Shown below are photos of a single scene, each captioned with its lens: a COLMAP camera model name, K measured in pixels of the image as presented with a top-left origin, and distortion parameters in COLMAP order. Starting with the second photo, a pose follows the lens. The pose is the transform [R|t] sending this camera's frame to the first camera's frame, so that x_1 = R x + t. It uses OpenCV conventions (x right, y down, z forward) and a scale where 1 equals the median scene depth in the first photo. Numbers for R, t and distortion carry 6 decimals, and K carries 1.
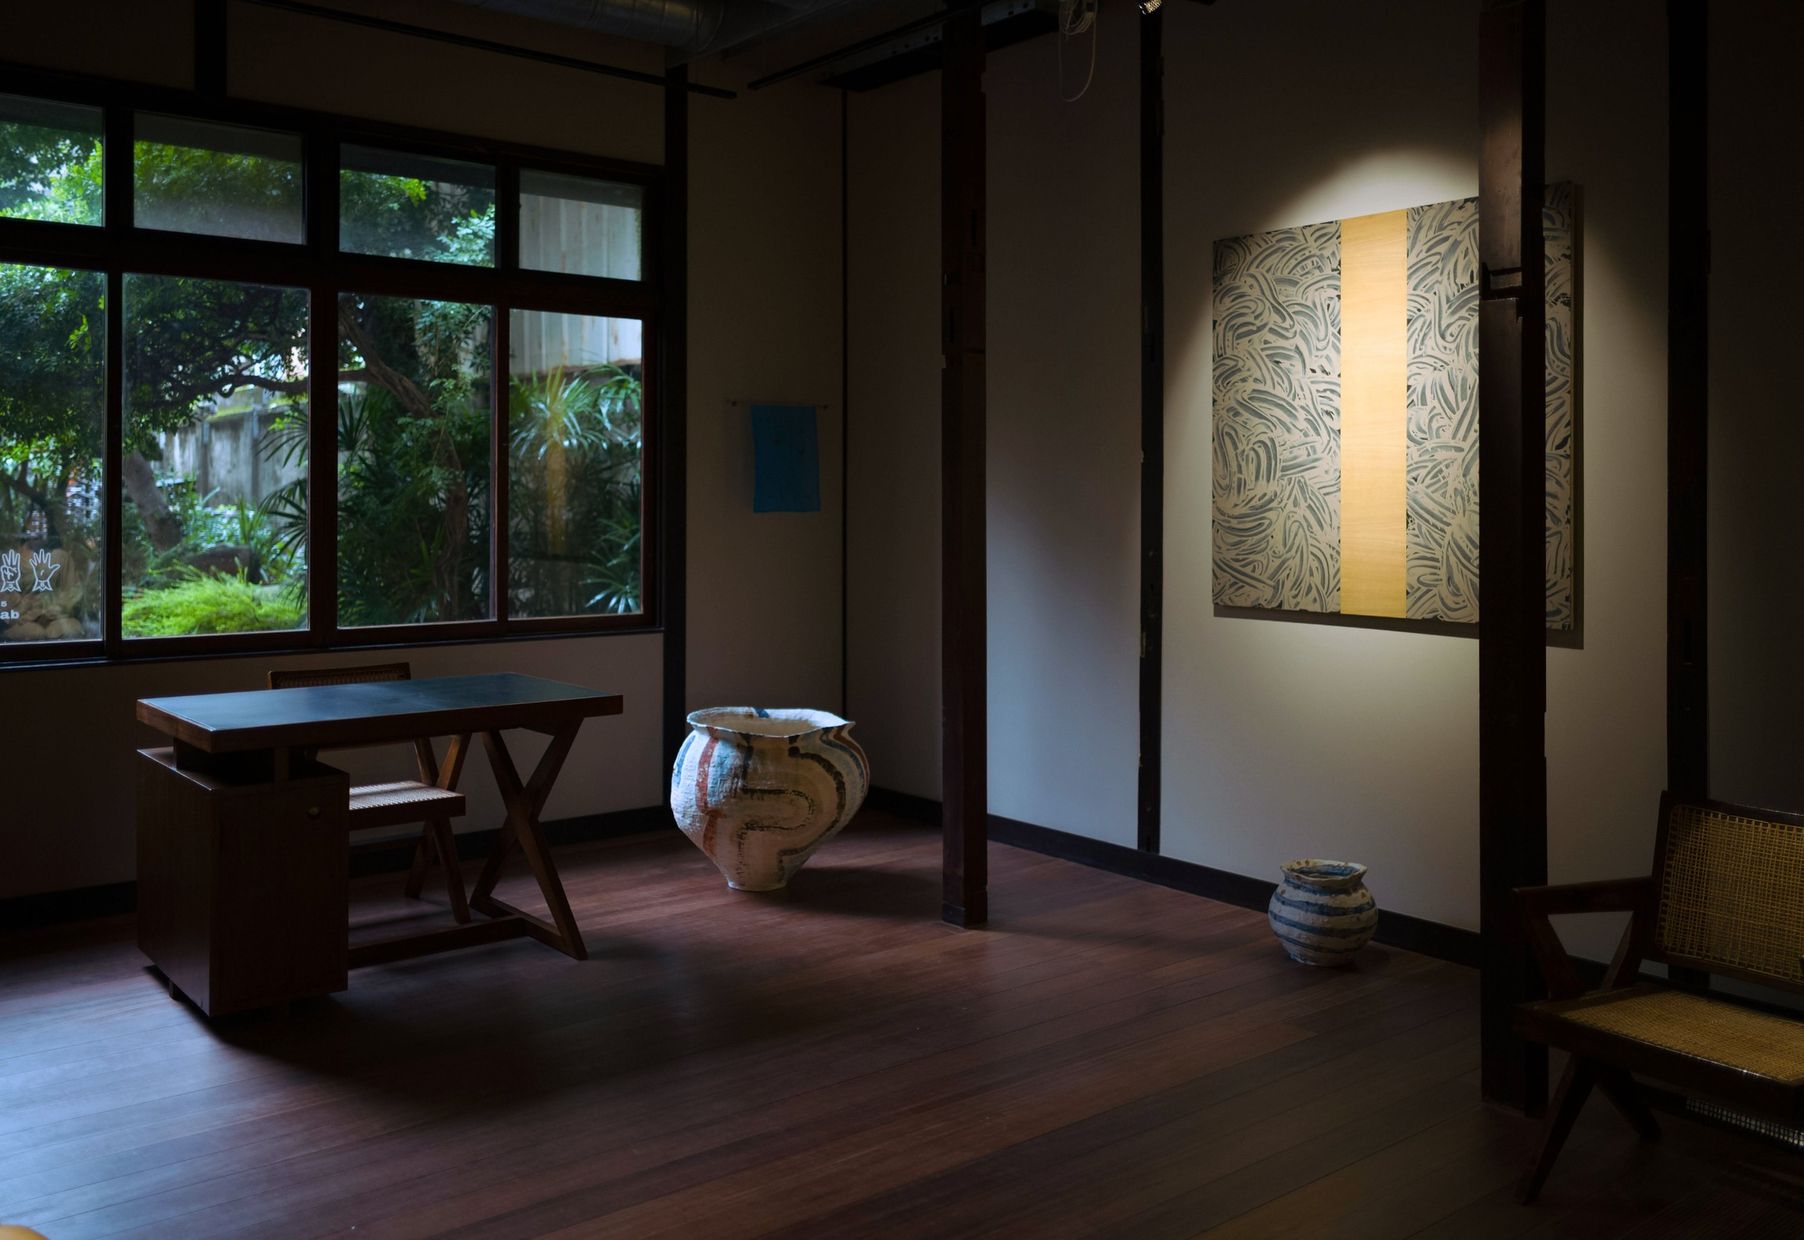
lens RADIAL K [[1514.0, 0, 901.1], [0, 1514.0, 514.9], [0, 0, 1]] dist [0.002986, 0.004427]
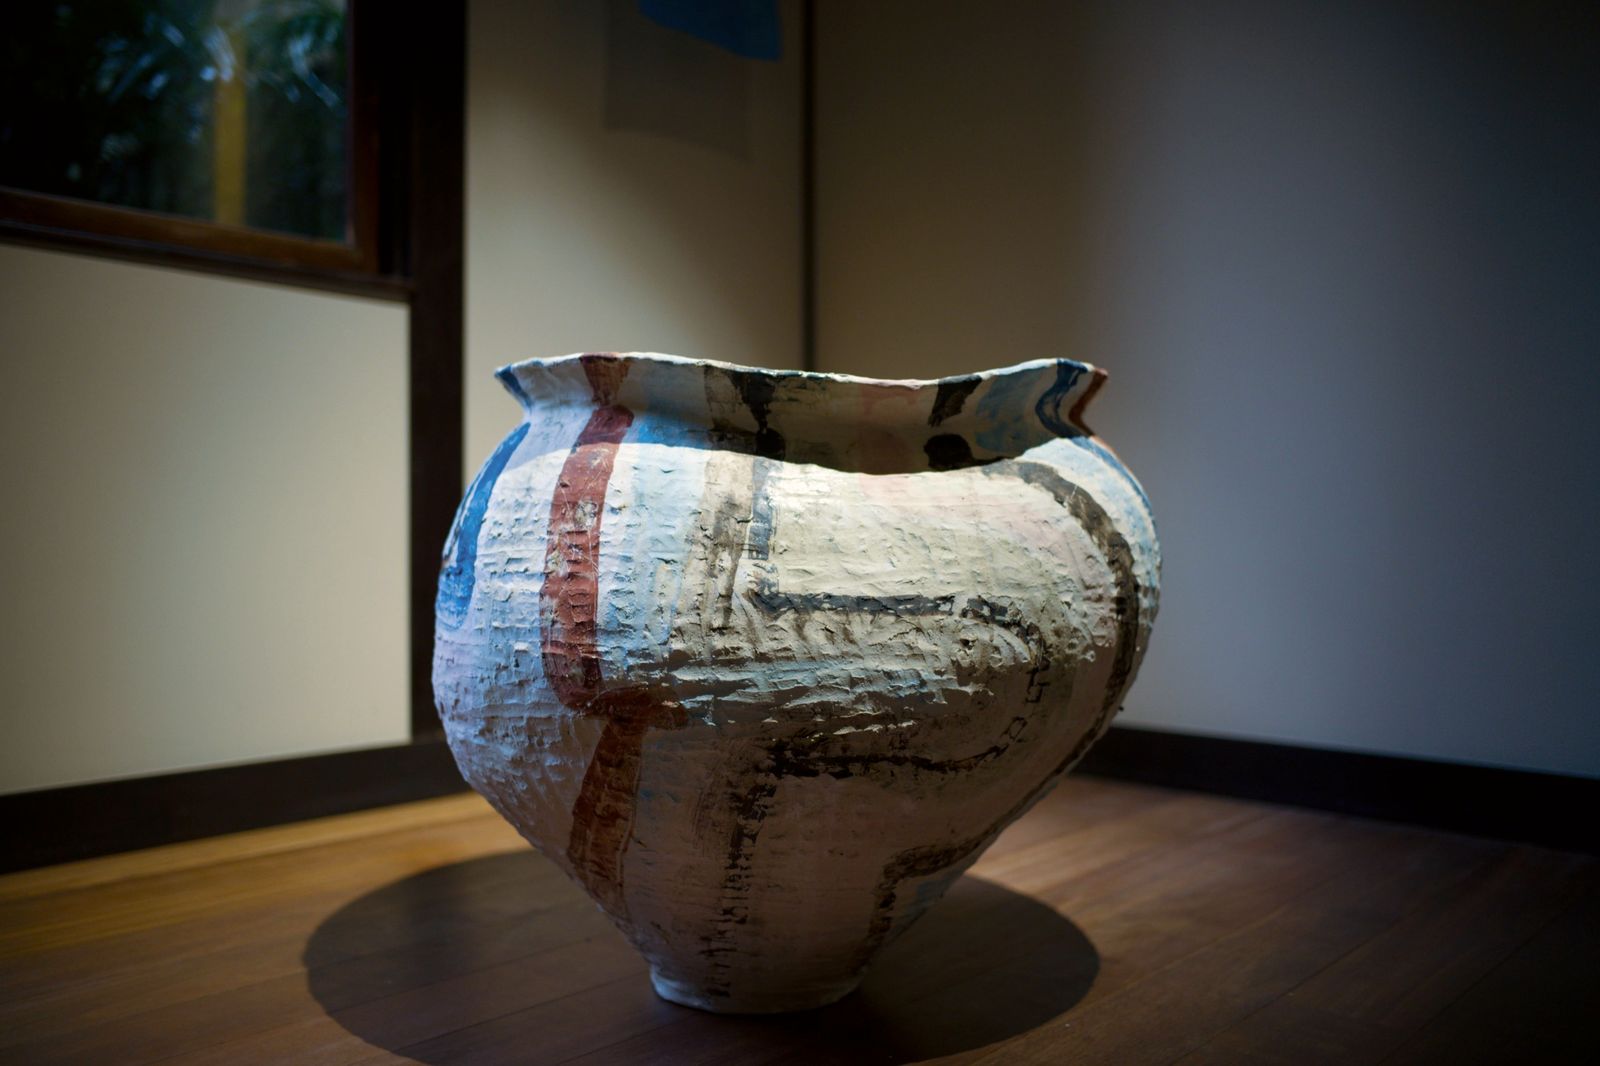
lens RADIAL K [[1286.2, 0, 795.6], [0, 1286.2, 529.5], [0, 0, 1]] dist [0.002646, 0.003217]
pose [[0.991666, -0.001075, 0.128830, -0.123031], [0.001712, 0.999987, -0.004833, 0.170714], [-0.128823, 0.005013, 0.991655, 0.801117]]
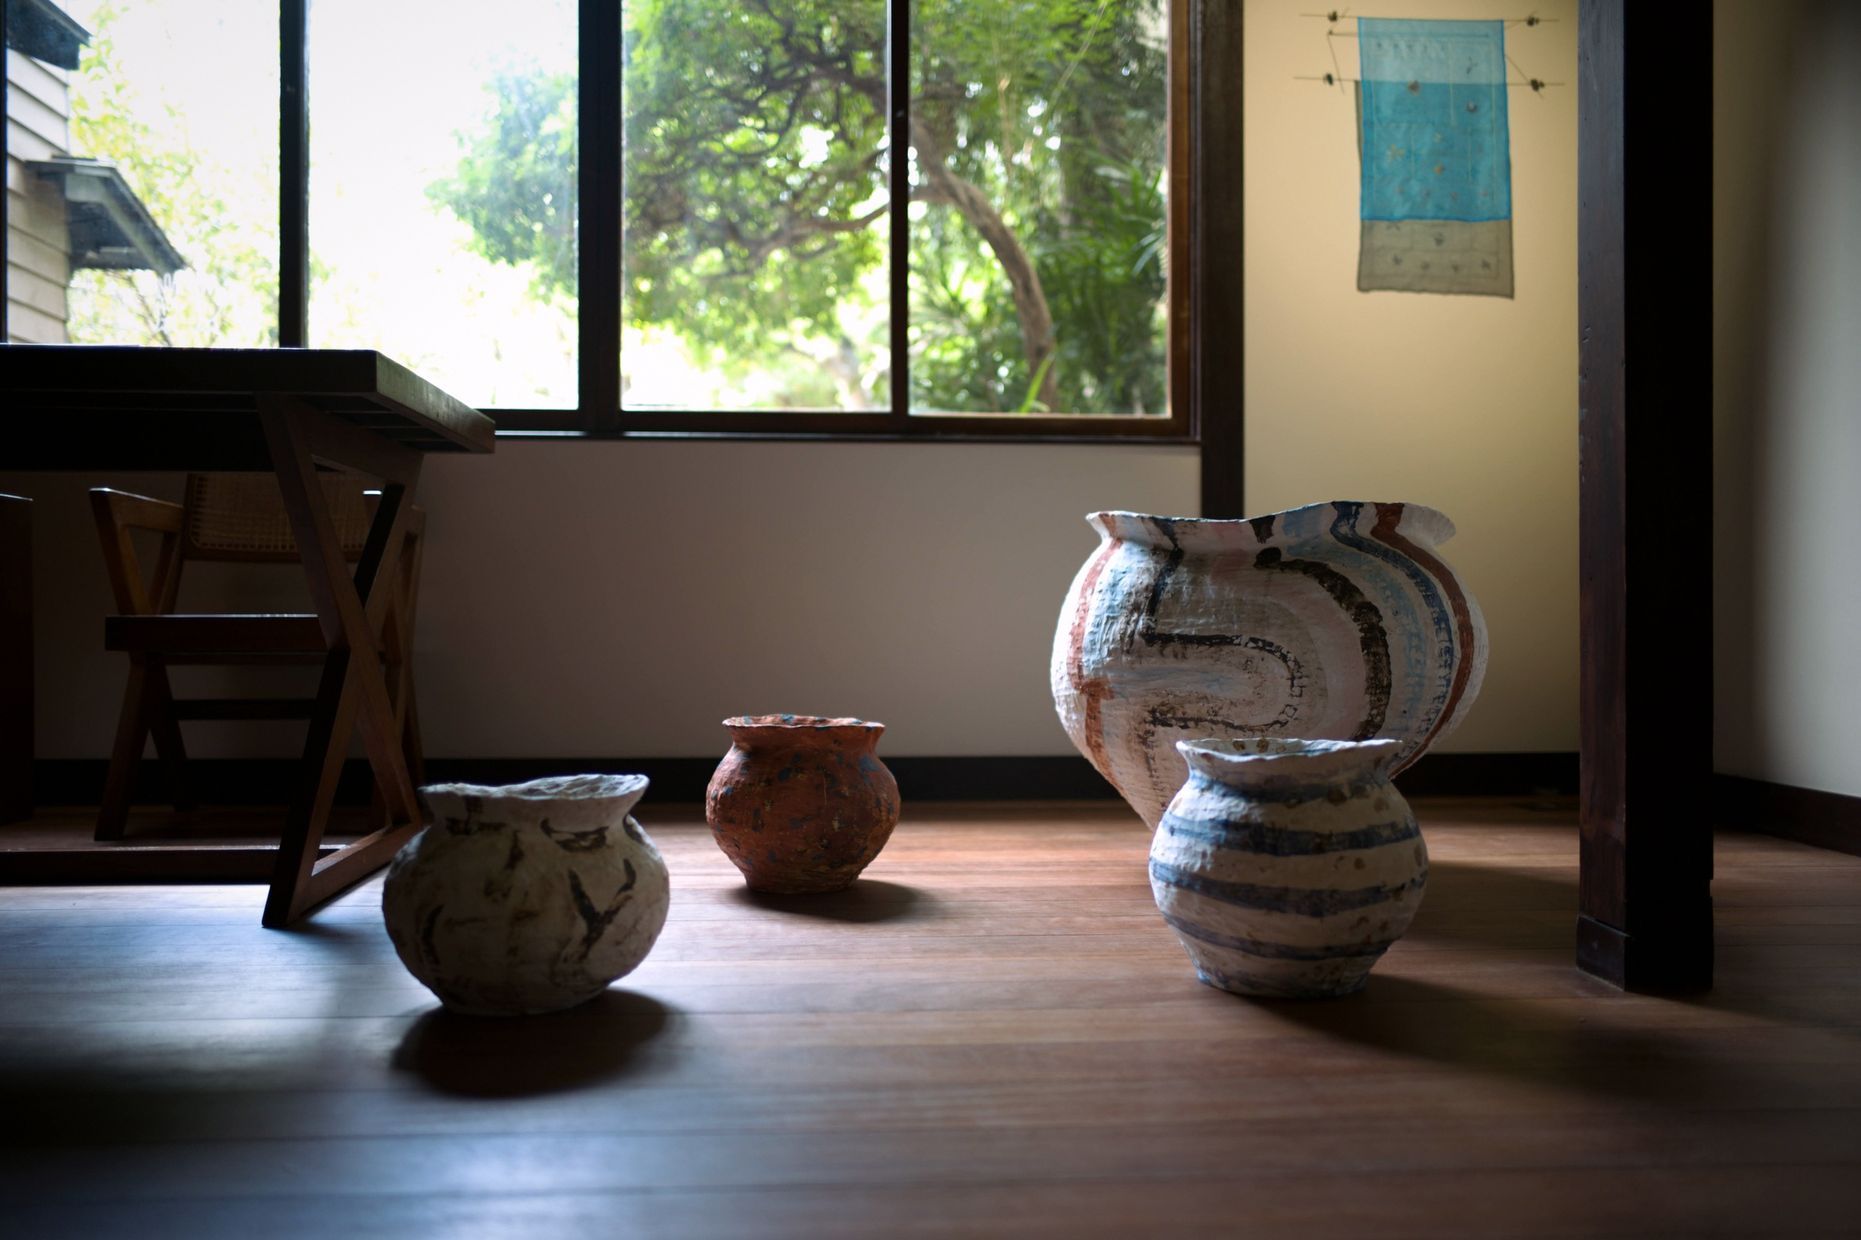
lens RADIAL K [[1496.0, 0, 932.7], [0, 1496.0, 618.3], [0, 0, 1]] dist [0.002646, 0.003217]
pose [[0.826267, -0.002333, -0.563273, 0.093849], [-0.002576, 0.999965, -0.007920, 0.178660], [0.563272, 0.007995, 0.826233, 0.590722]]
